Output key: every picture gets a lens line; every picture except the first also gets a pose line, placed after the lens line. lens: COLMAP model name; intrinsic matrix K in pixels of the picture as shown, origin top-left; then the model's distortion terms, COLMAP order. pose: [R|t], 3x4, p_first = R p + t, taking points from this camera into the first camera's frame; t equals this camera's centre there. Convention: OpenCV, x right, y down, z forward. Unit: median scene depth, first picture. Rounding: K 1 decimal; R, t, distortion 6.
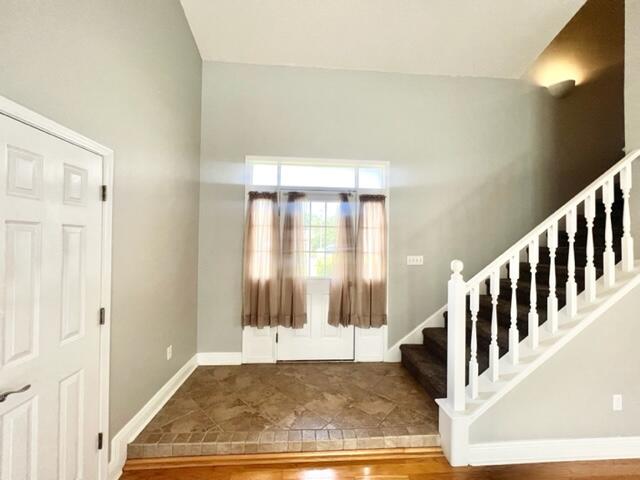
lens RADIAL K [[253.3, 0, 319.3], [0, 253.3, 240.4], [0, 0, 1]] dist [0.001507, 0.000079]
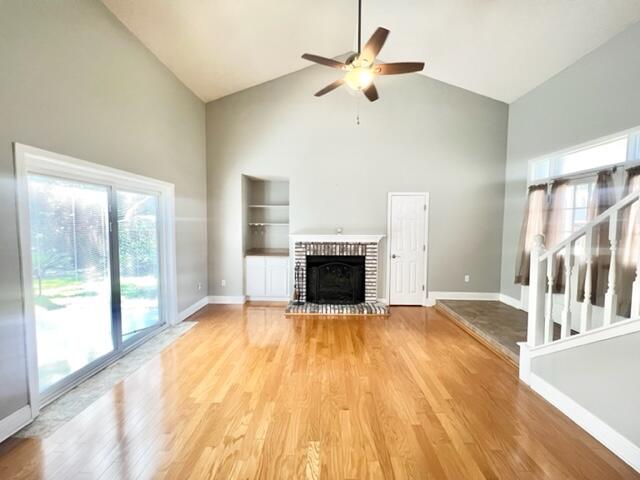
lens RADIAL K [[253.3, 0, 321.8], [0, 253.3, 239.3], [0, 0, 1]] dist [0.001507, 0.000079]
pose [[-0.081815, 0.046839, -0.995546, 1.174657], [0.002238, 0.998901, 0.046813, 0.024774], [0.996645, 0.001602, -0.081830, 0.006154]]
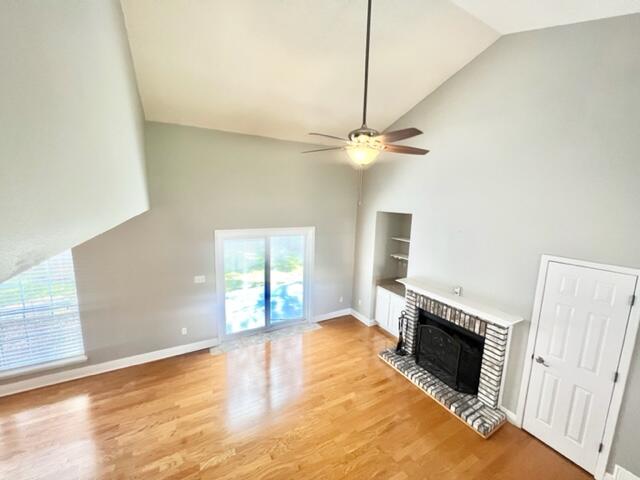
lens RADIAL K [[253.3, 0, 319.4], [0, 253.3, 239.8], [0, 0, 1]] dist [0.001507, 0.000079]
pose [[-0.899805, 0.028589, -0.435355, 0.710964], [-0.035124, 0.989865, 0.137599, -0.350265], [0.434877, 0.139103, -0.889681, 0.762784]]
